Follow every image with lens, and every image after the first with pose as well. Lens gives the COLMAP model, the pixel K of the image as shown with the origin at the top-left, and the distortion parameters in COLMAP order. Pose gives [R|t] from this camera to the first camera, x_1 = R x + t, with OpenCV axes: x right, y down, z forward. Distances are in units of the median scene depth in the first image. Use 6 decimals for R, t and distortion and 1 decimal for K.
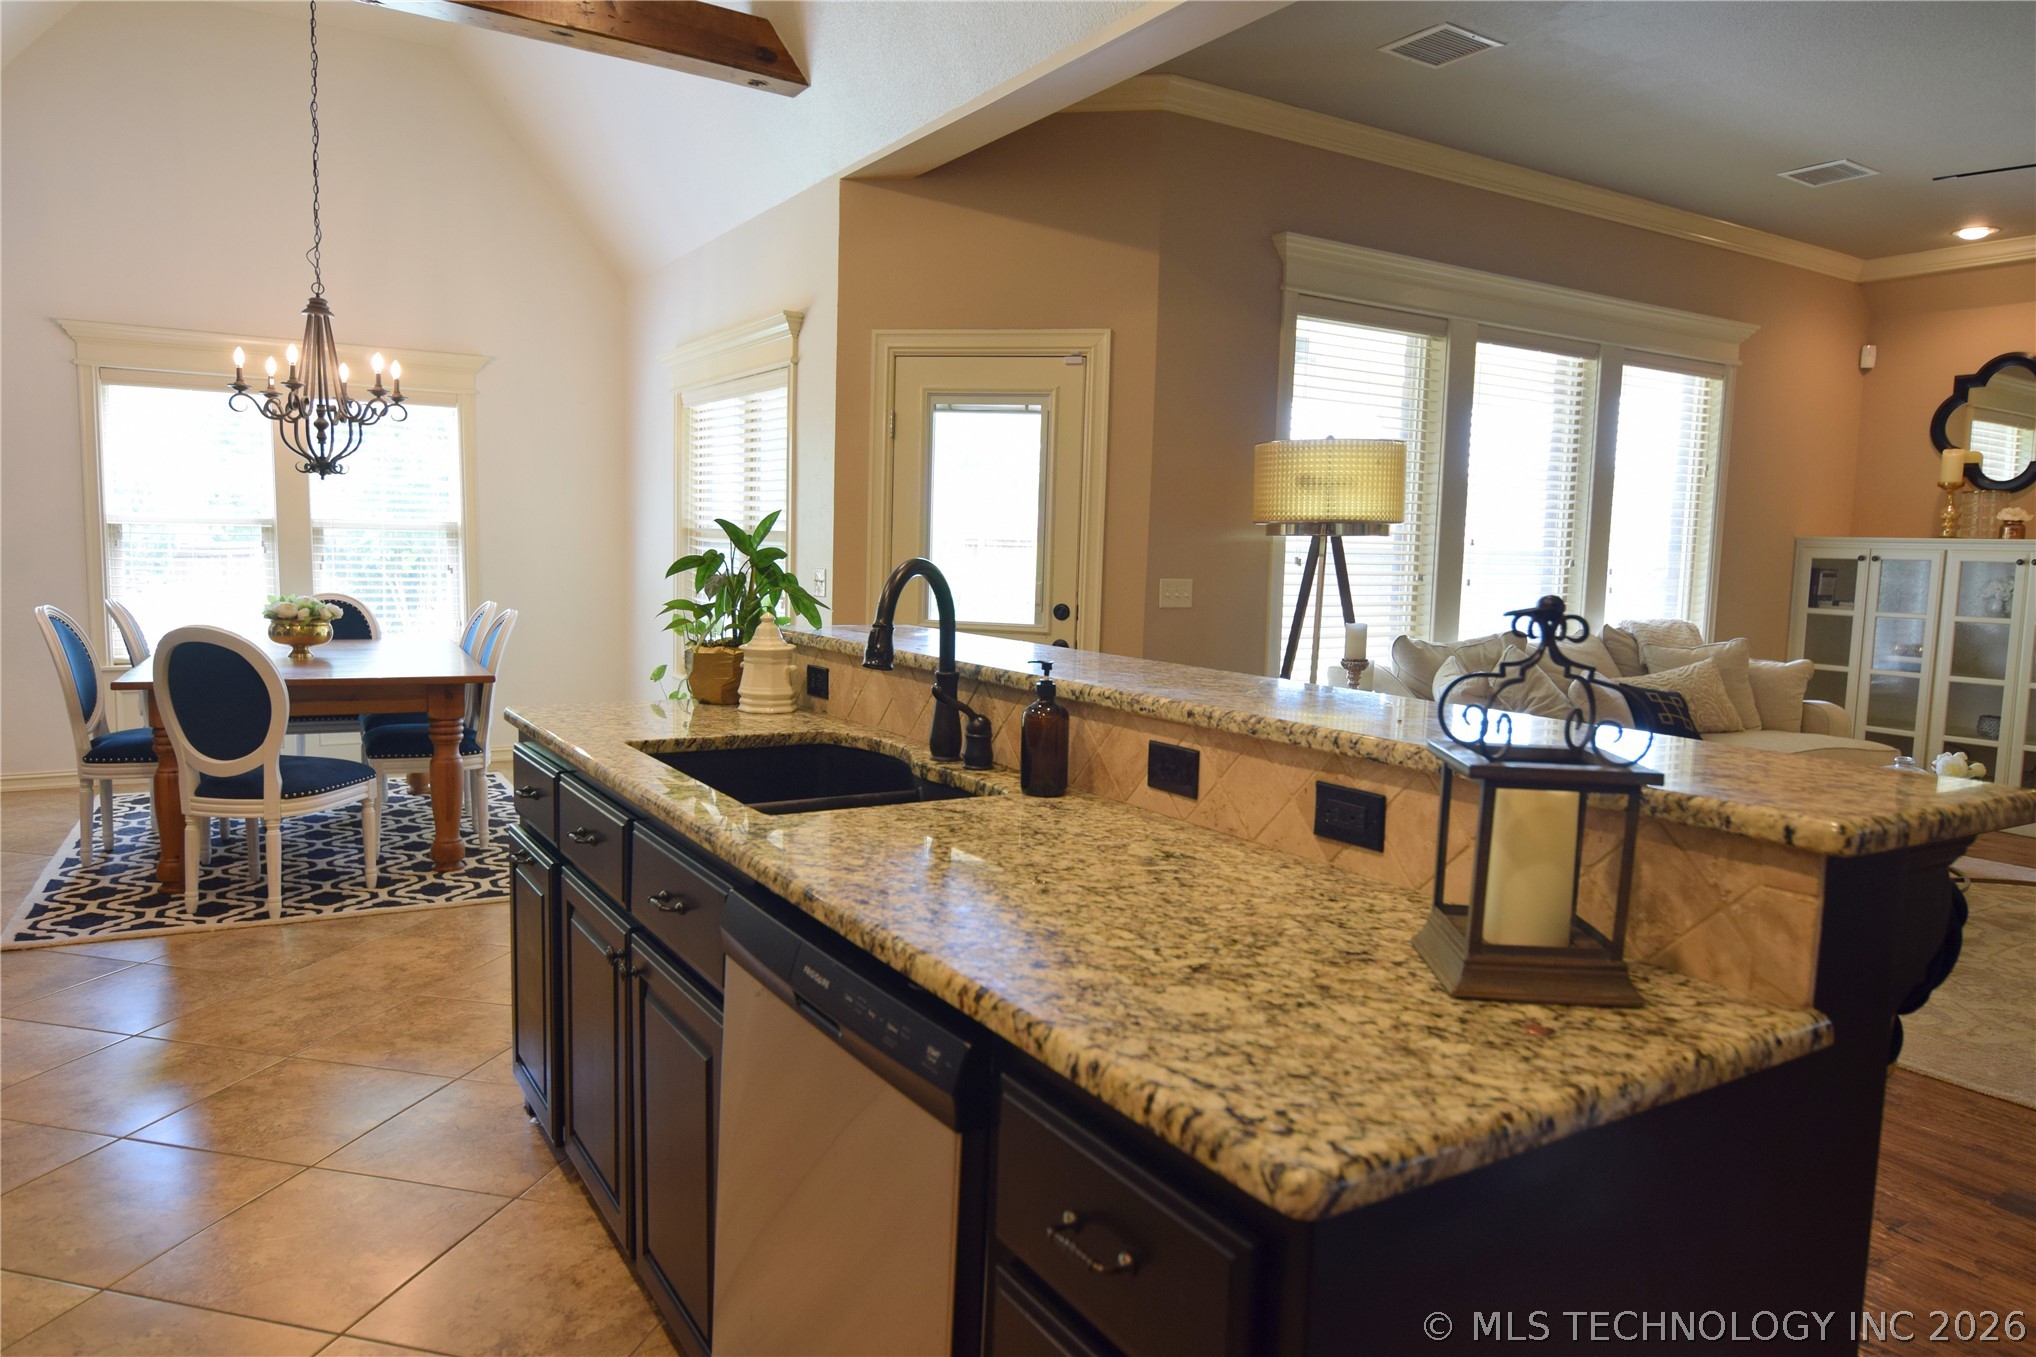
lens RADIAL K [[1310.1, 0, 1020.3], [0, 1310.1, 678.0], [0, 0, 1]] dist [-0.009752, -0.009824]
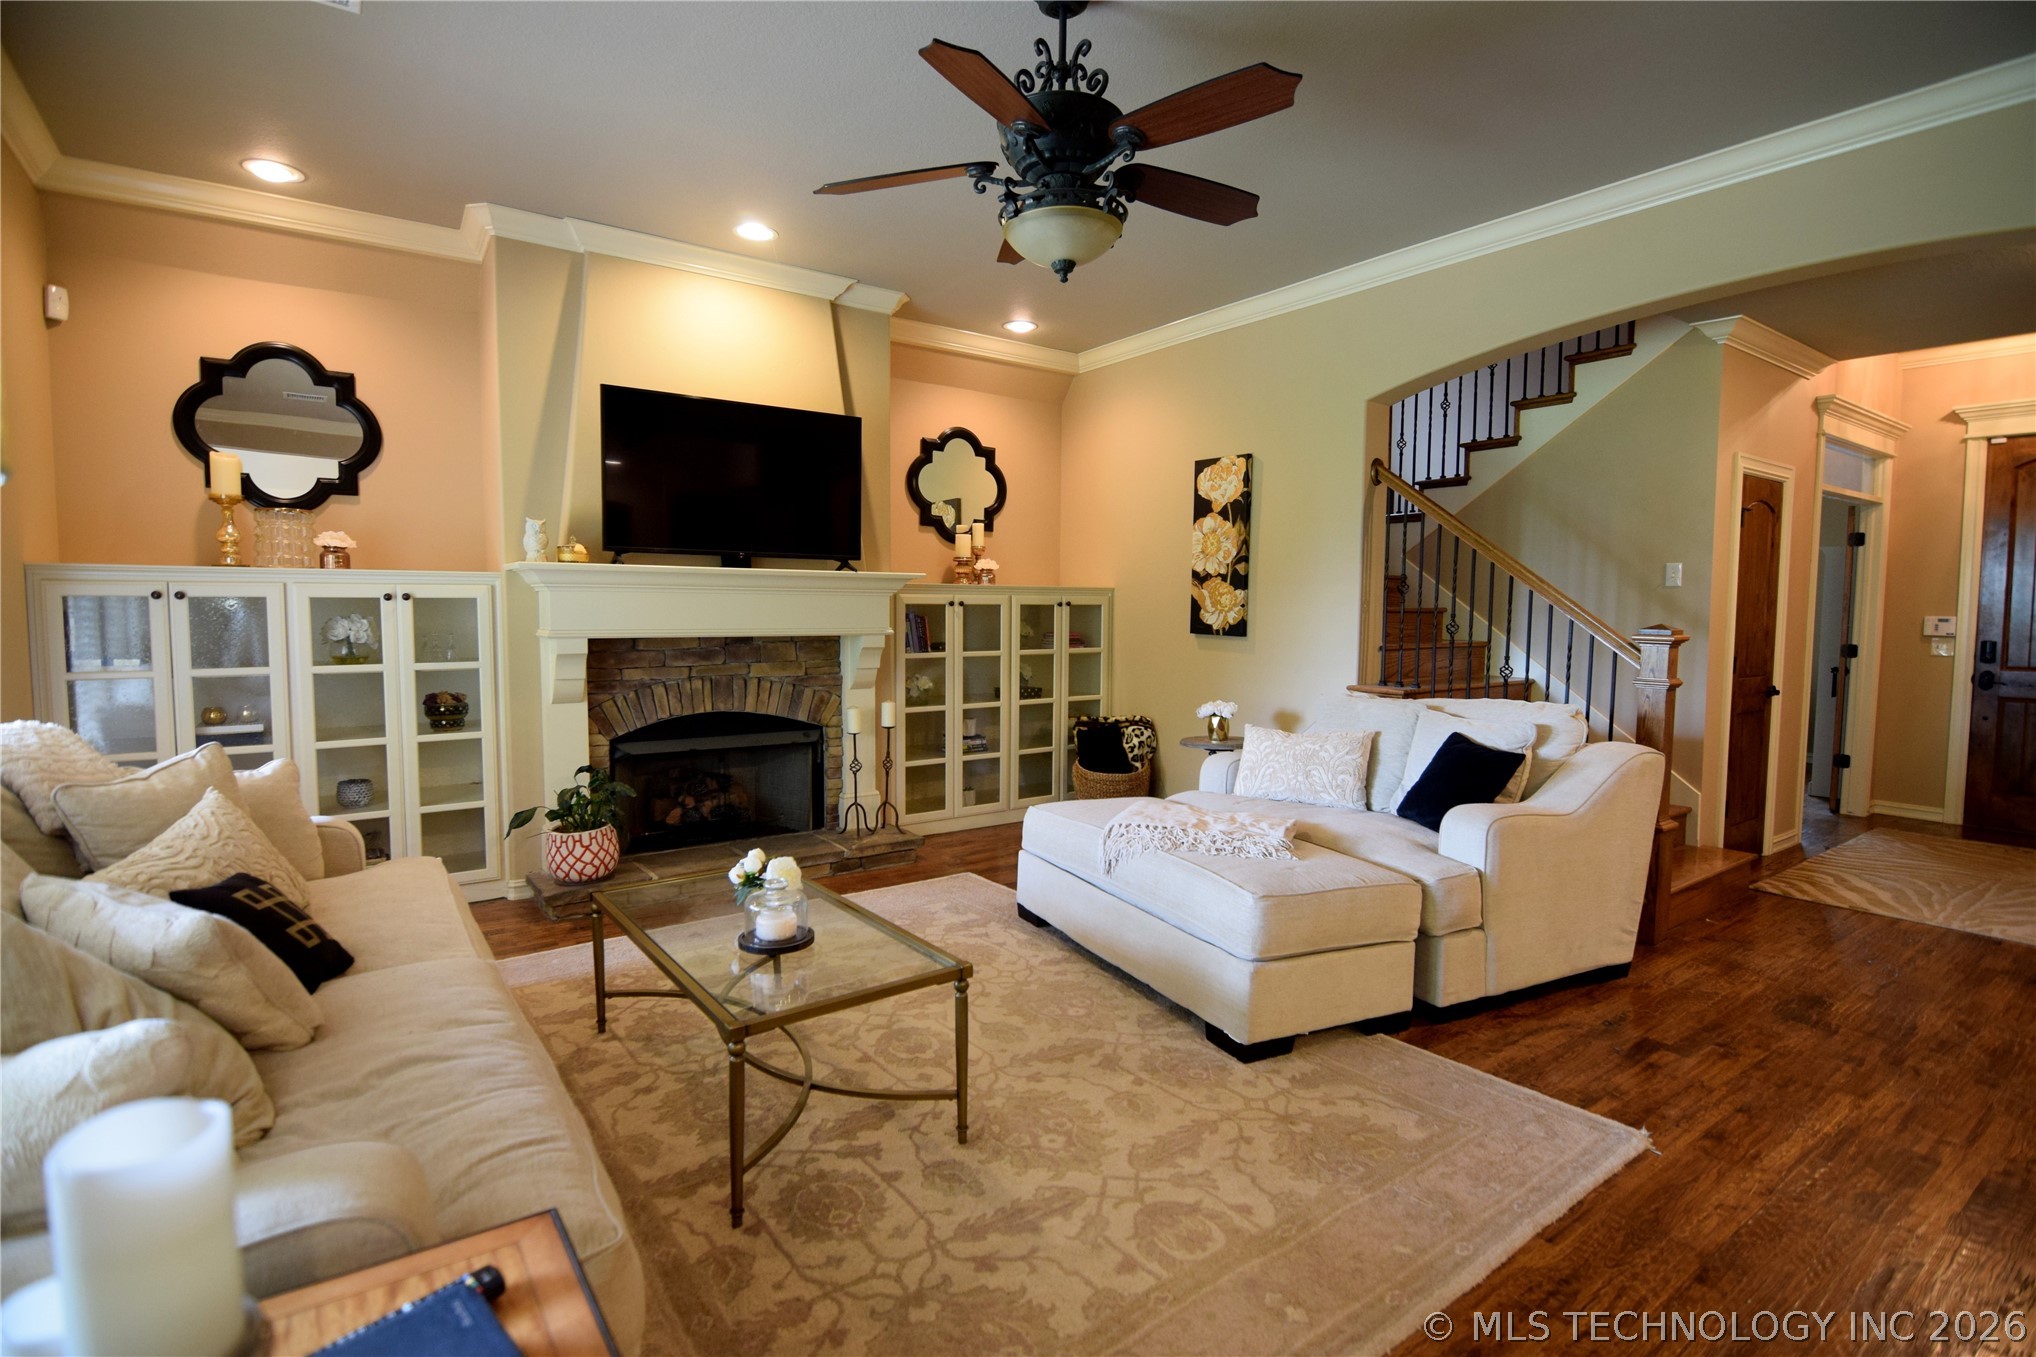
lens RADIAL K [[970.7, 0, 1011.4], [0, 970.7, 691.8], [0, 0, 1]] dist [-0.013873, -0.005037]
pose [[-0.066945, -0.106779, 0.992026, 0.122977], [0.092635, 0.989297, 0.112737, -0.065746], [-0.993447, 0.099444, -0.056337, 0.682404]]
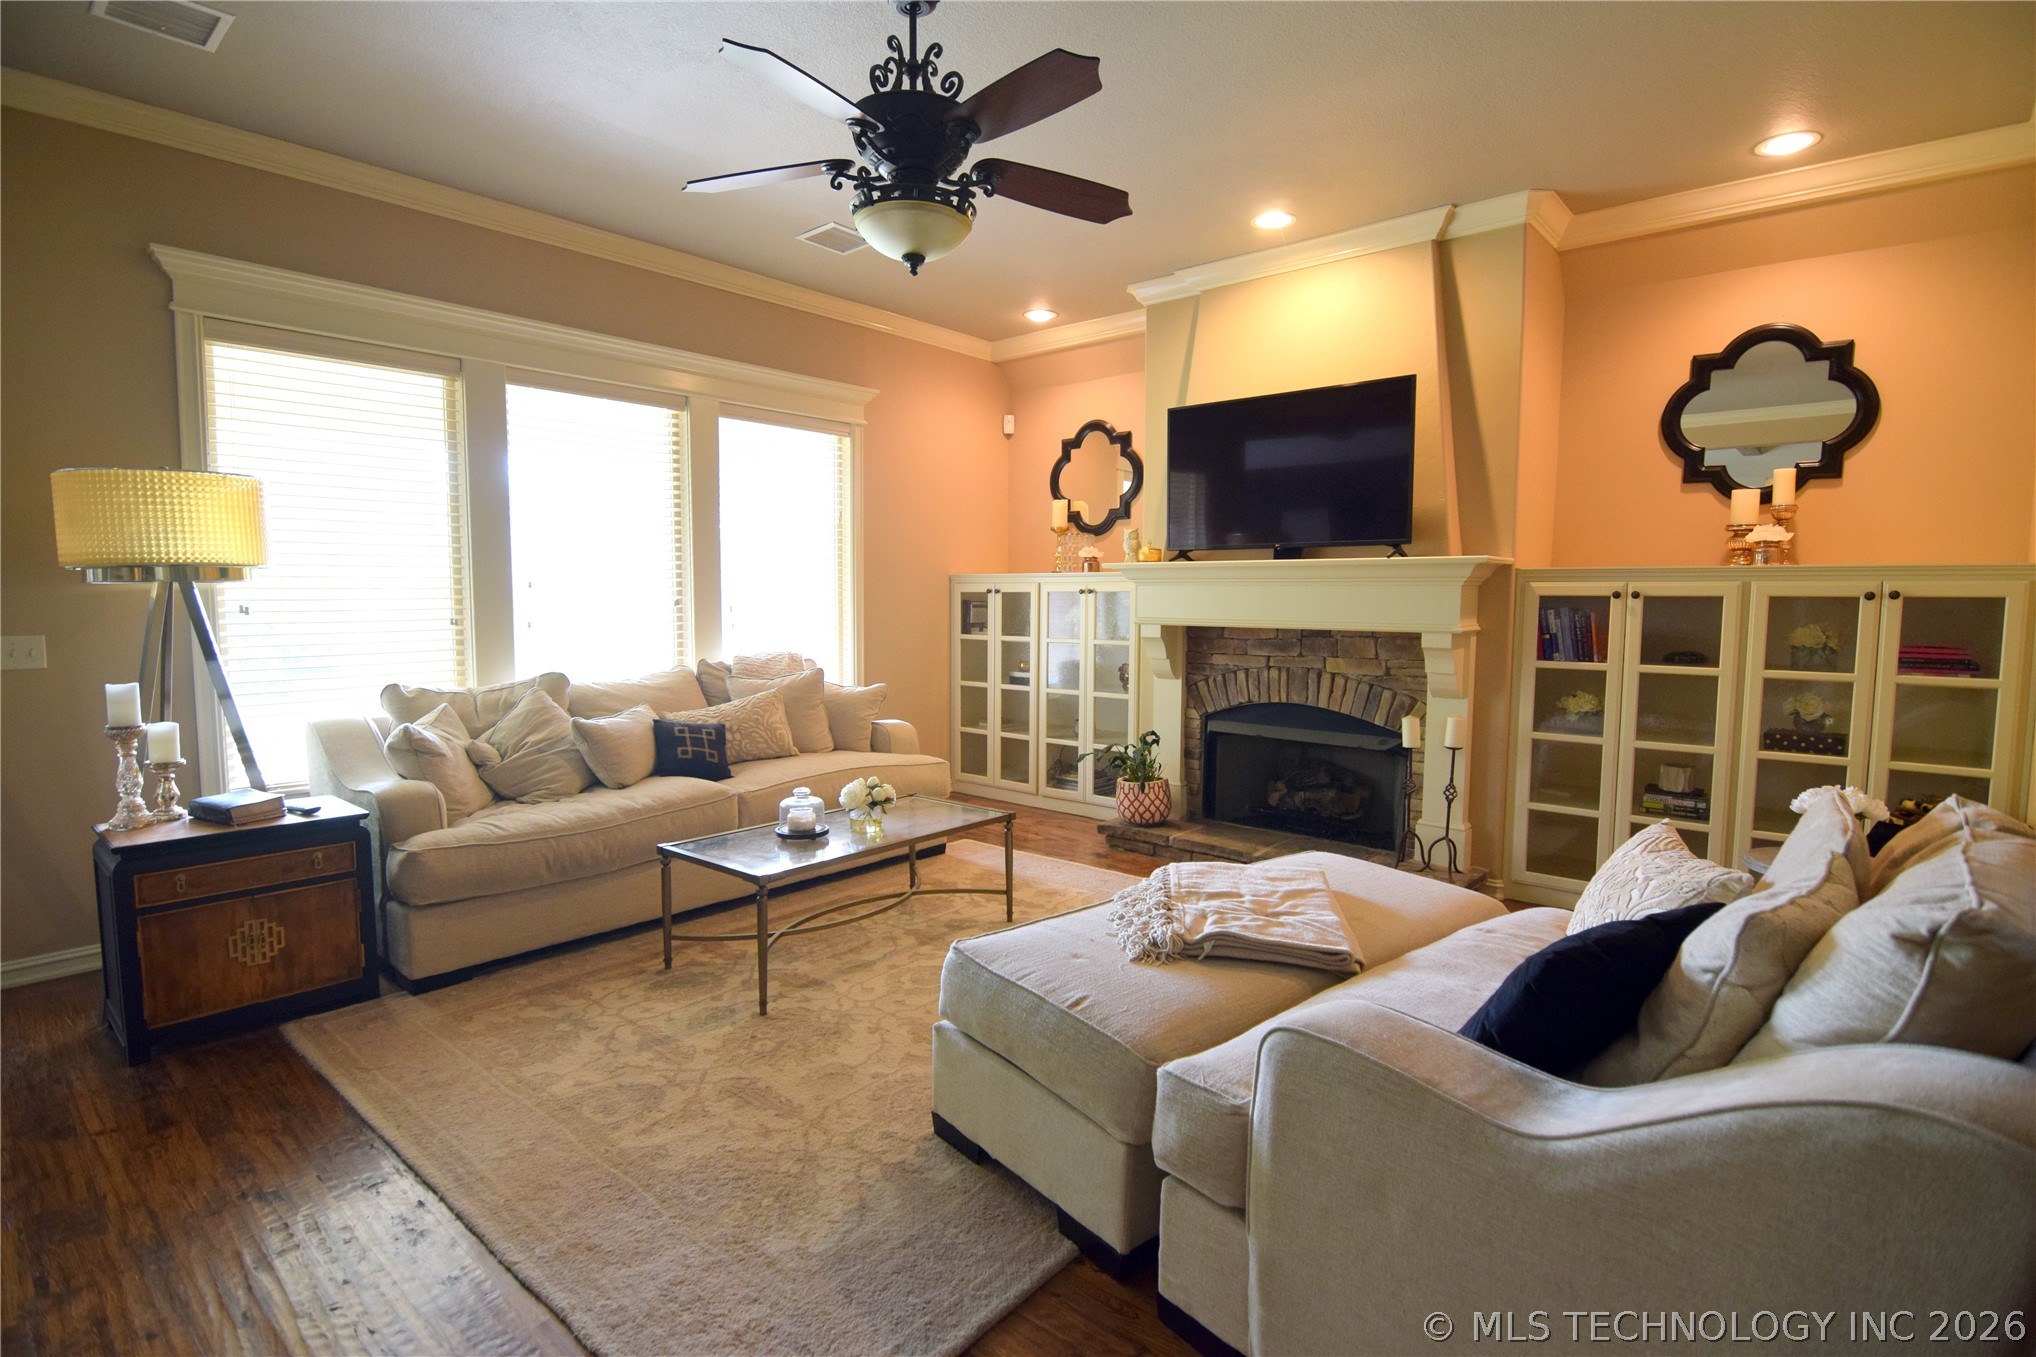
lens RADIAL K [[970.7, 0, 1010.5], [0, 970.7, 664.8], [0, 0, 1]] dist [-0.013873, -0.005037]
pose [[0.953081, -0.042956, 0.299651, 0.466052], [0.048934, 0.998724, -0.012472, -0.015196], [-0.298733, 0.026550, 0.953967, 0.181112]]
